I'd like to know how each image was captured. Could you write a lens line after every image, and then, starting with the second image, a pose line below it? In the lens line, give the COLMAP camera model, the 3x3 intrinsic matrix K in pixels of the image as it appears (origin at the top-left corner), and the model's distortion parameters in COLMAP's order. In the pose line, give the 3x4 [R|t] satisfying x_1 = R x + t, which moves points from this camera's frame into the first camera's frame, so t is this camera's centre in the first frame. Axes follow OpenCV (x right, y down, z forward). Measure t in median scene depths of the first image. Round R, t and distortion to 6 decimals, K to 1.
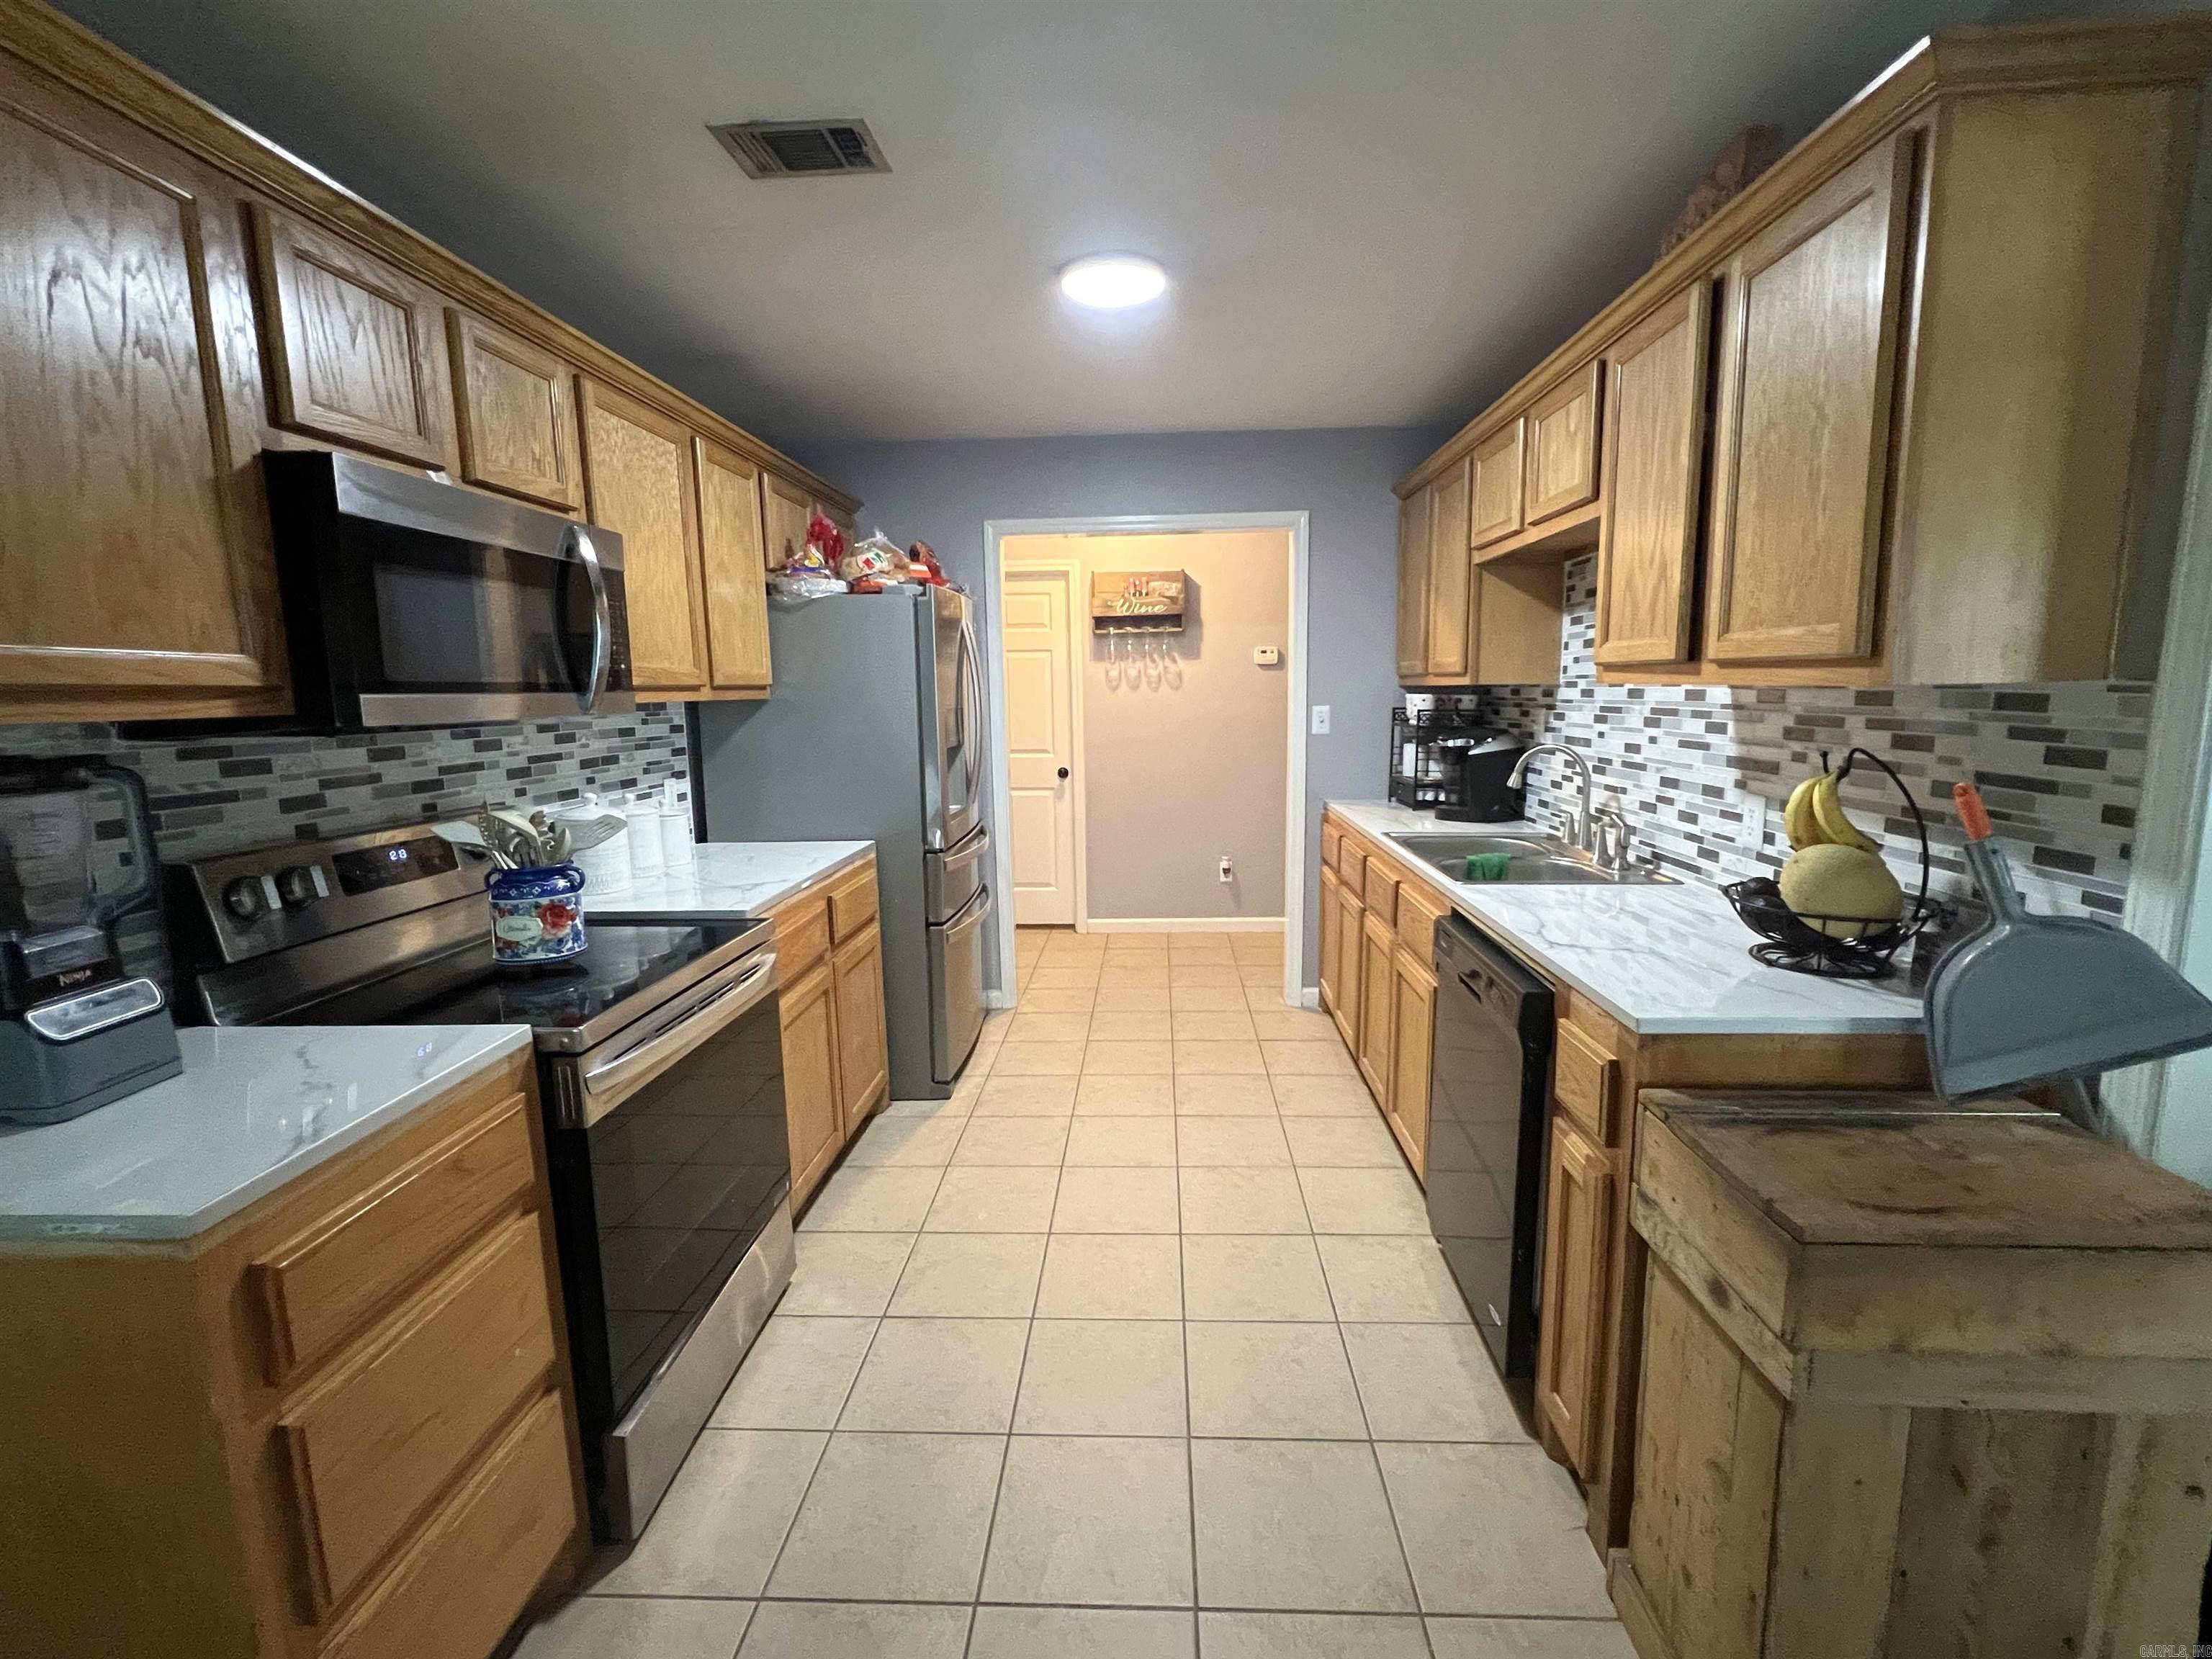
lens RADIAL K [[958.7, 0, 1114.5], [0, 958.7, 823.5], [0, 0, 1]] dist [-0.000367, -0.000061]
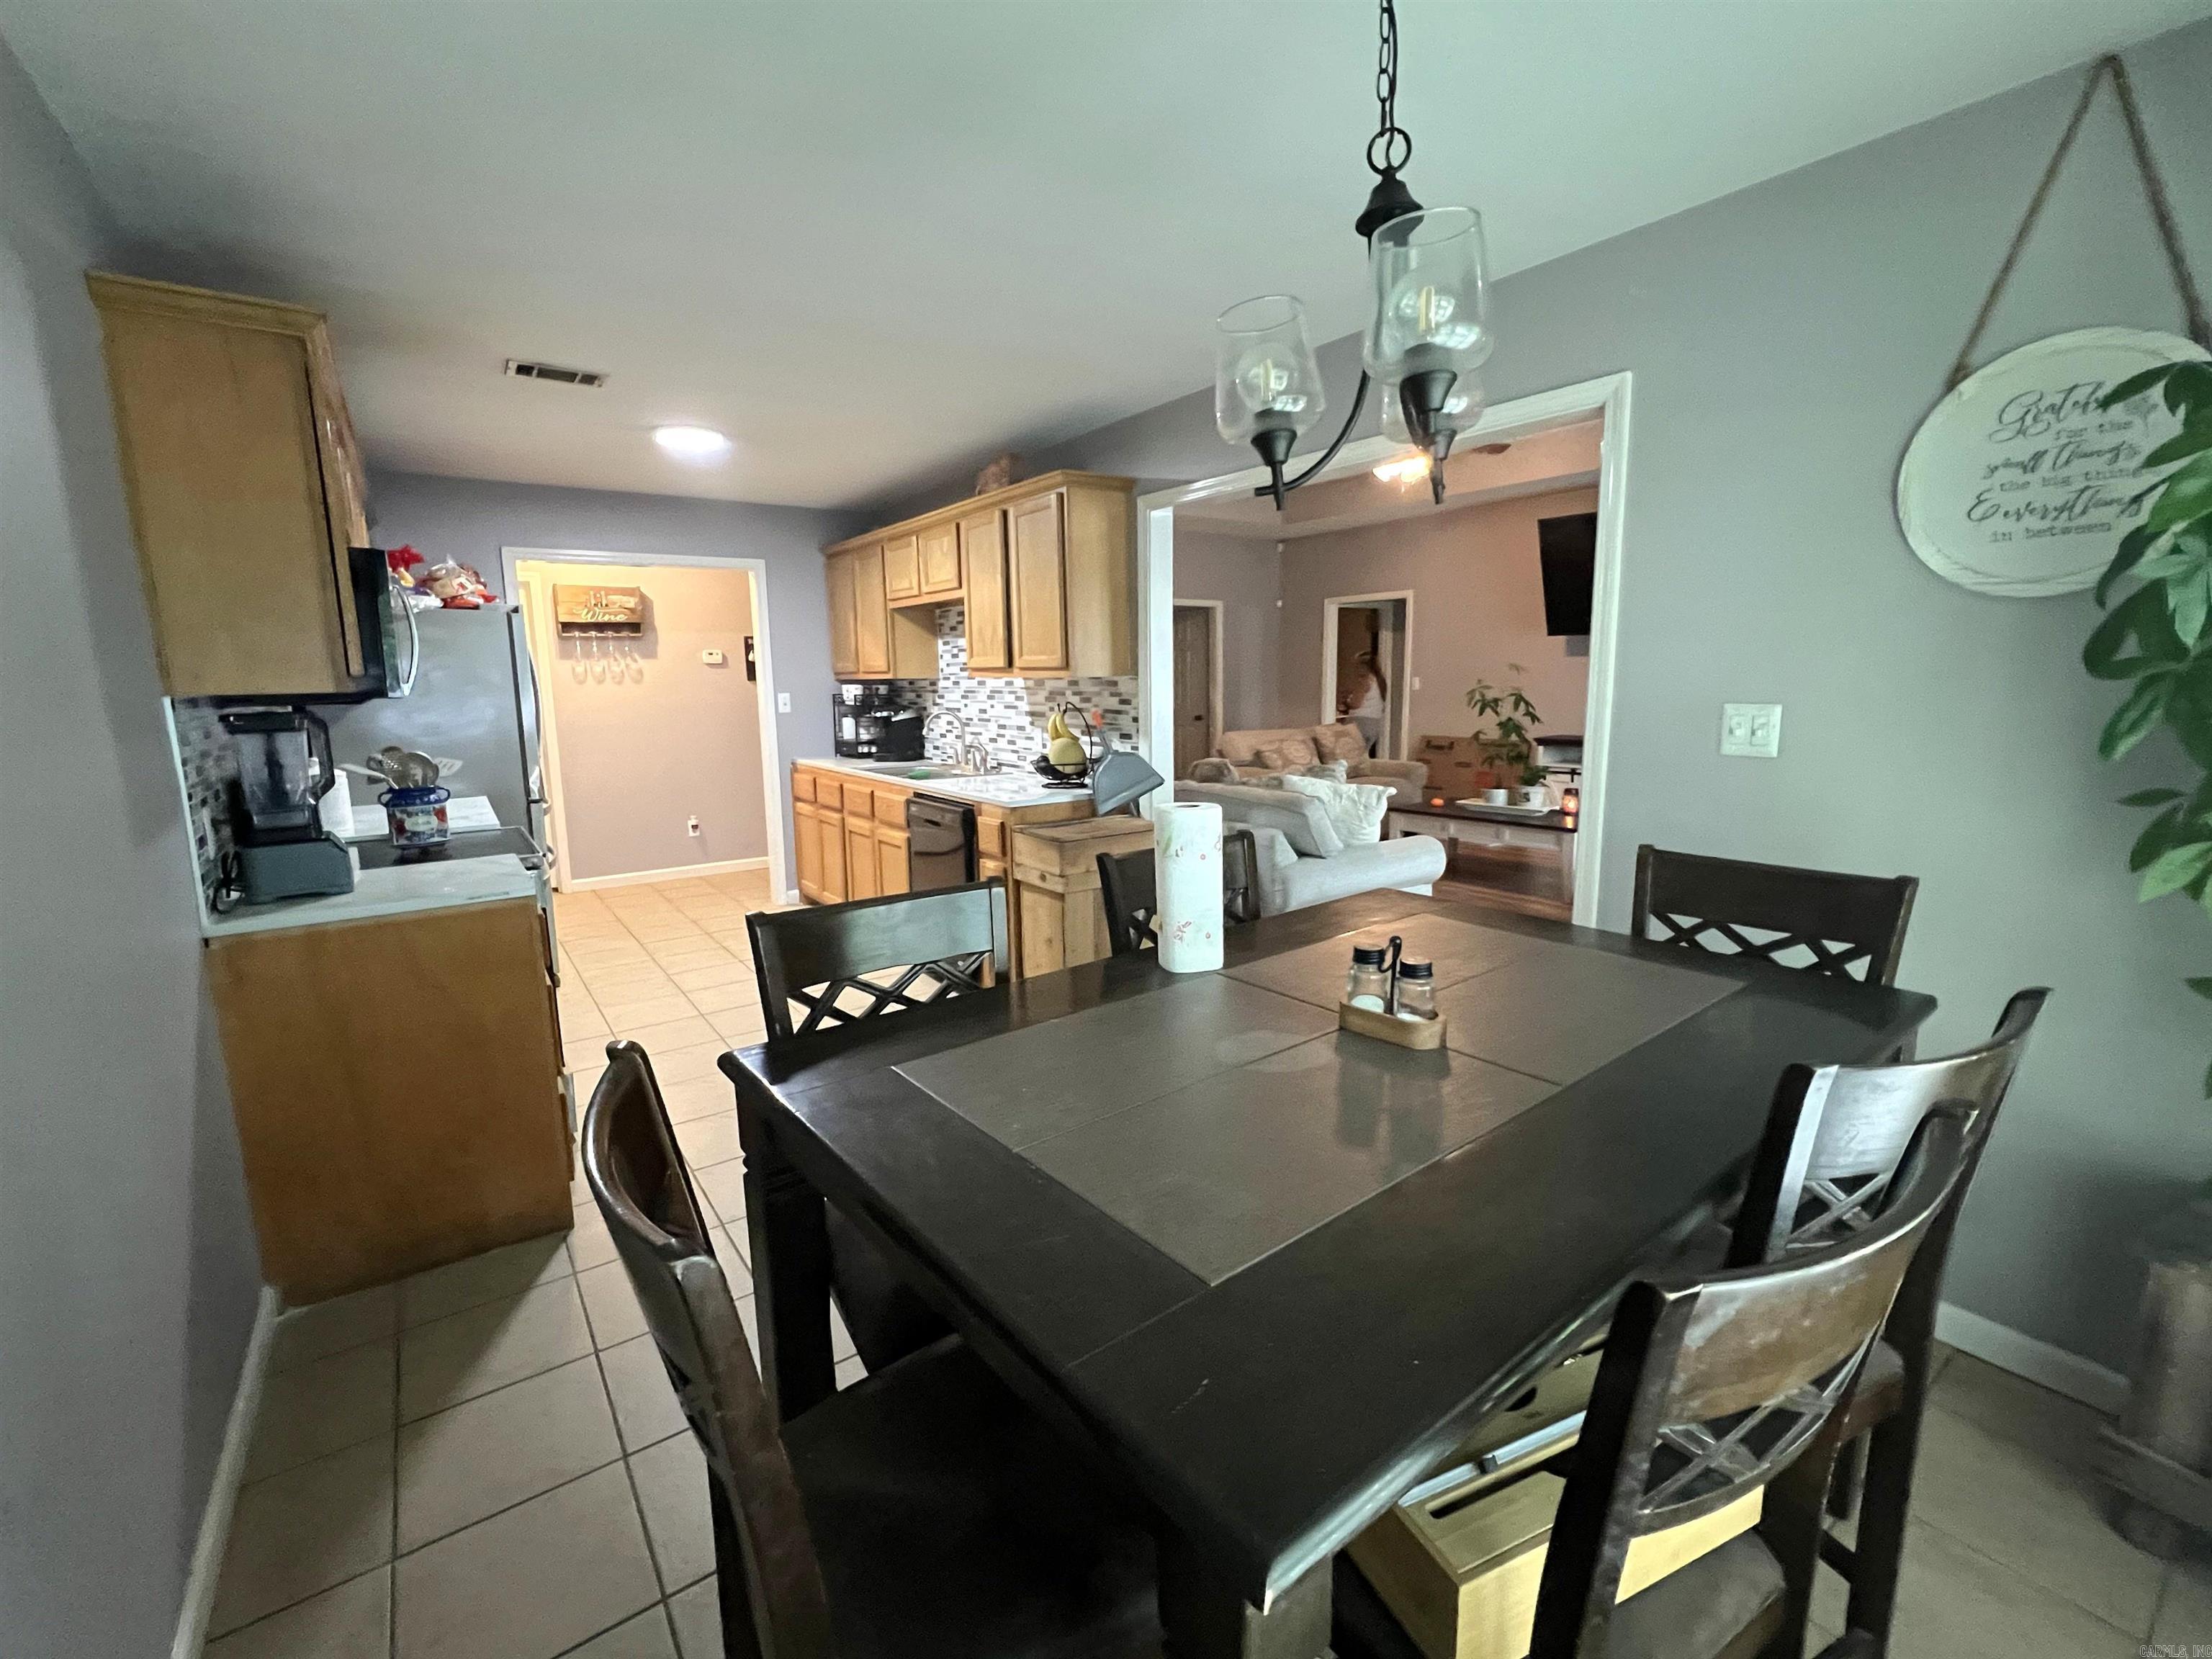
lens RADIAL K [[958.7, 0, 1108.8], [0, 958.7, 829.1], [0, 0, 1]] dist [-0.000367, -0.000061]
pose [[0.785915, -0.094195, 0.611118, -0.485437], [0.089393, 0.995254, 0.038442, 0.111470], [-0.611839, 0.024418, 0.790605, -0.711244]]
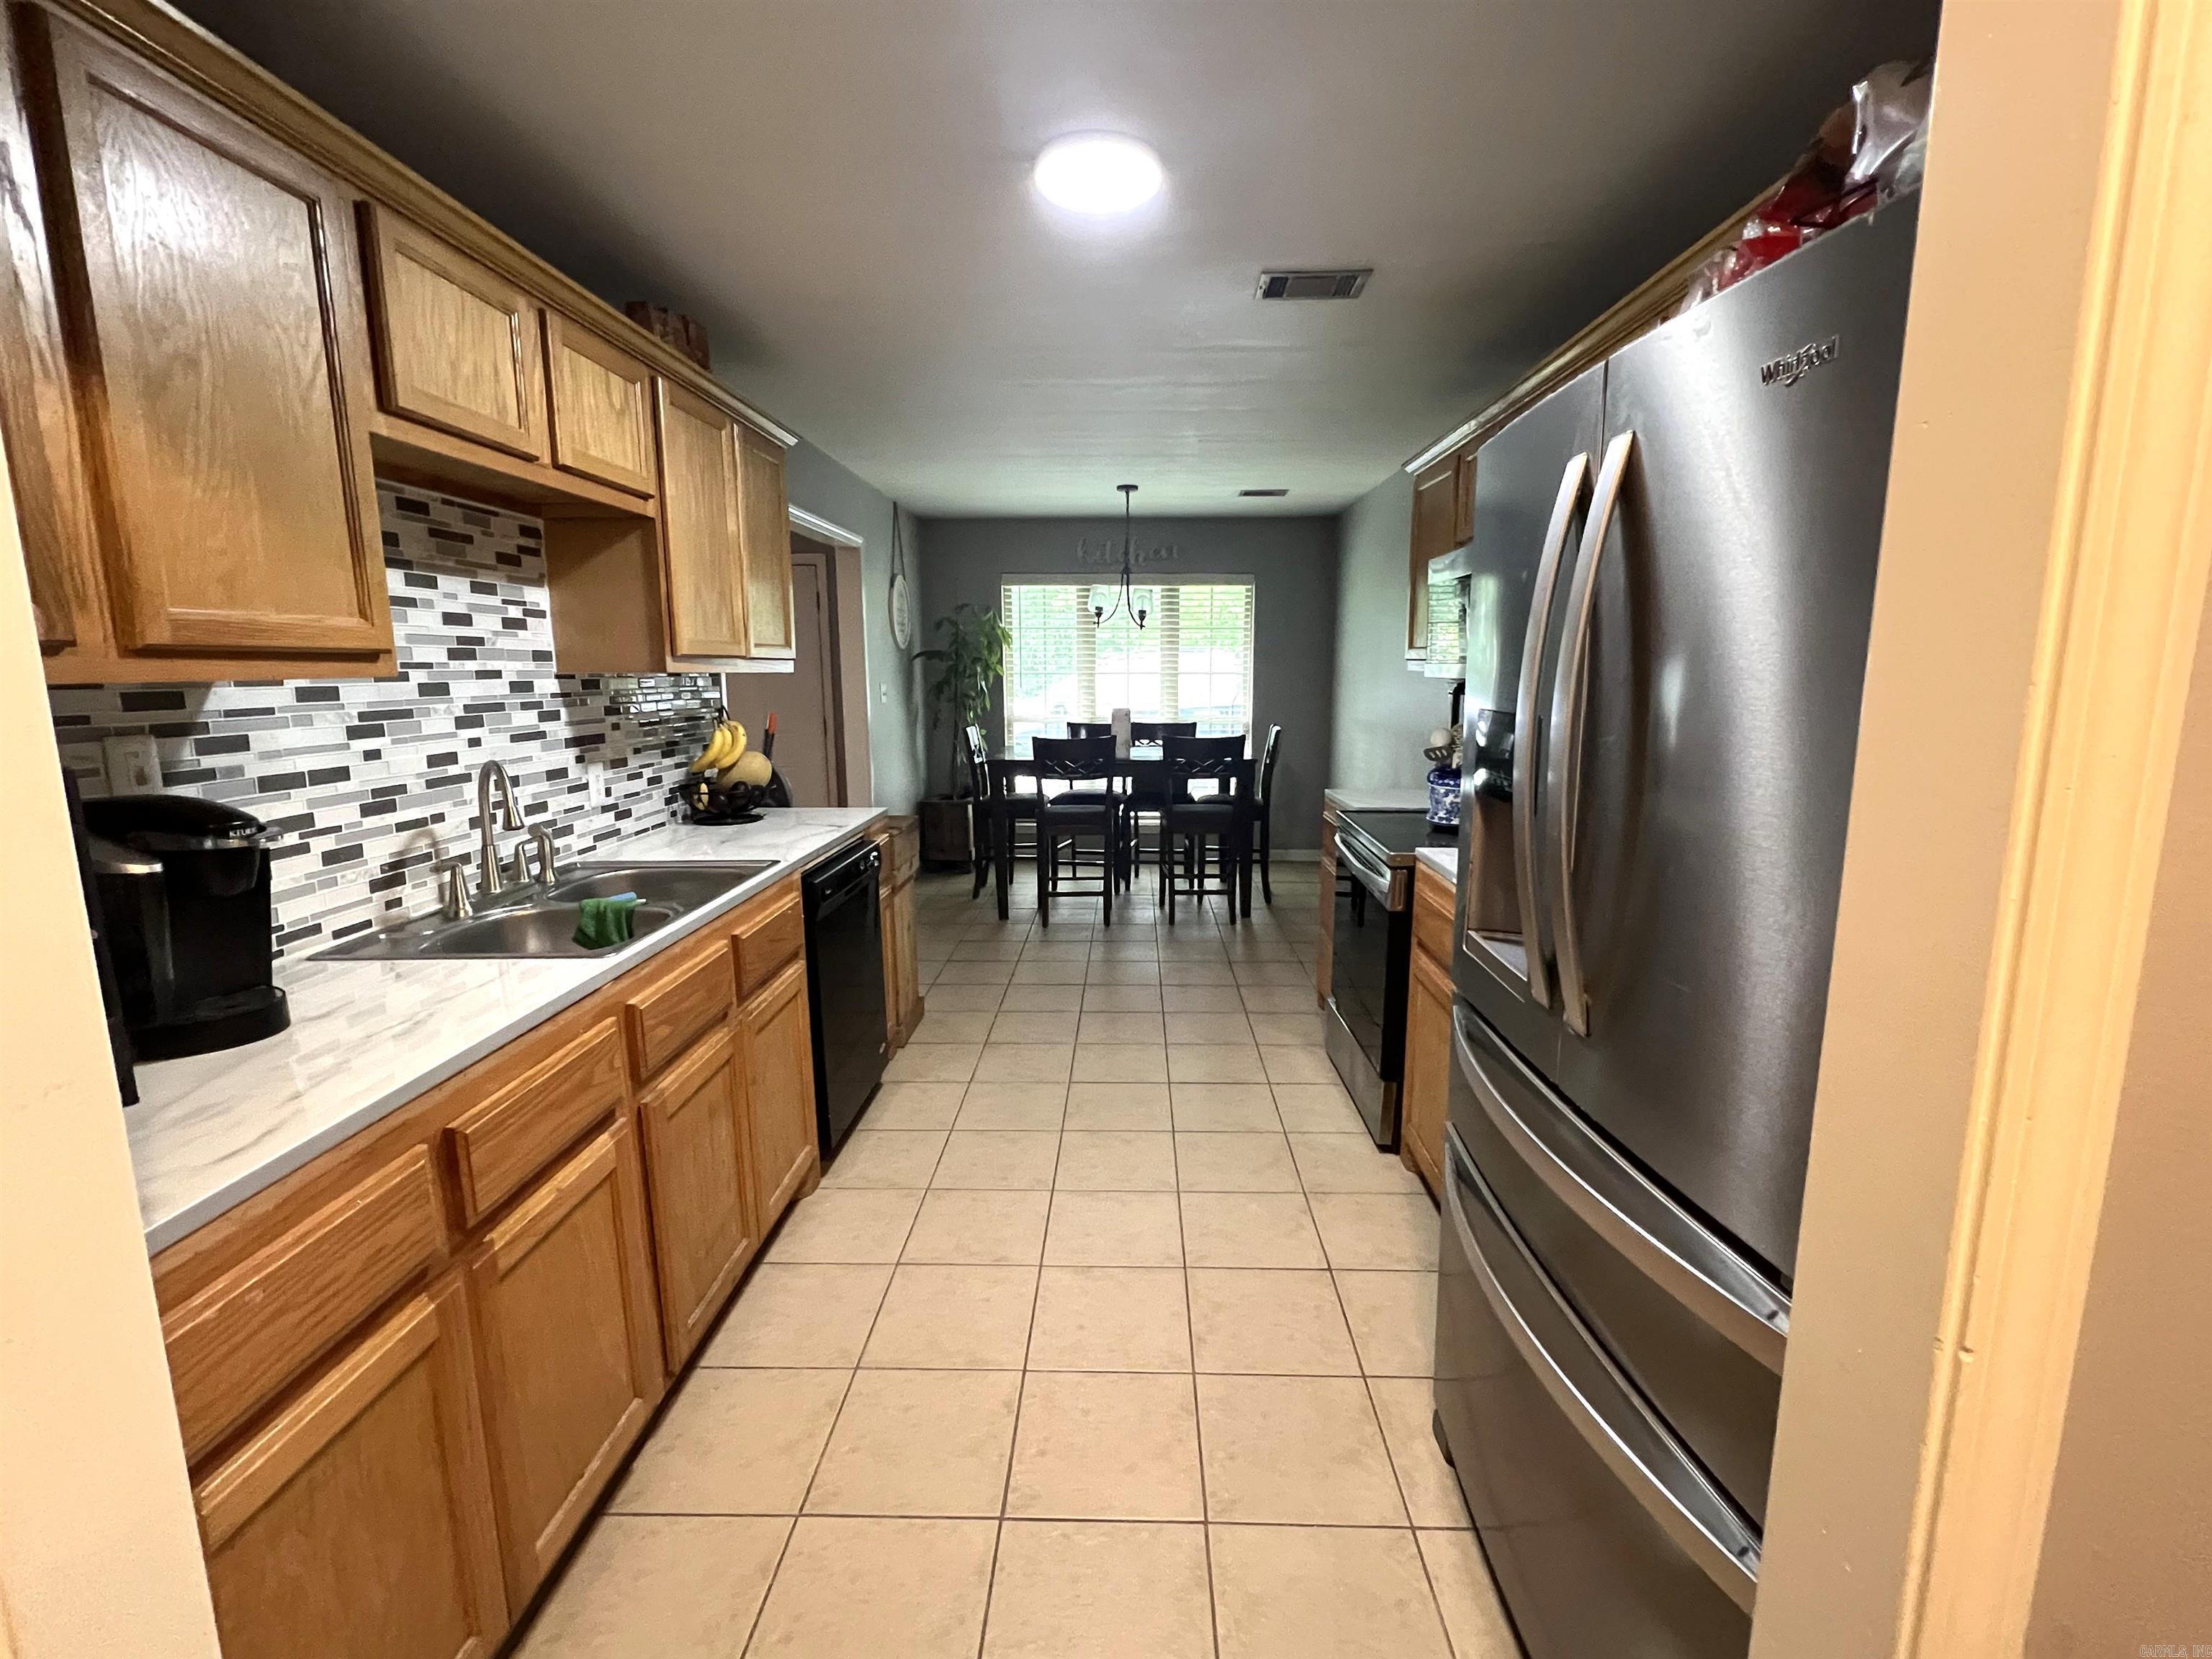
lens RADIAL K [[958.7, 0, 1099.5], [0, 958.7, 829.6], [0, 0, 1]] dist [-0.000367, -0.000061]
pose [[-0.999635, 0.026766, -0.003588, 0.011707], [0.024381, 0.951631, 0.306275, -0.259828], [0.011612, 0.306075, -0.951936, 1.836450]]
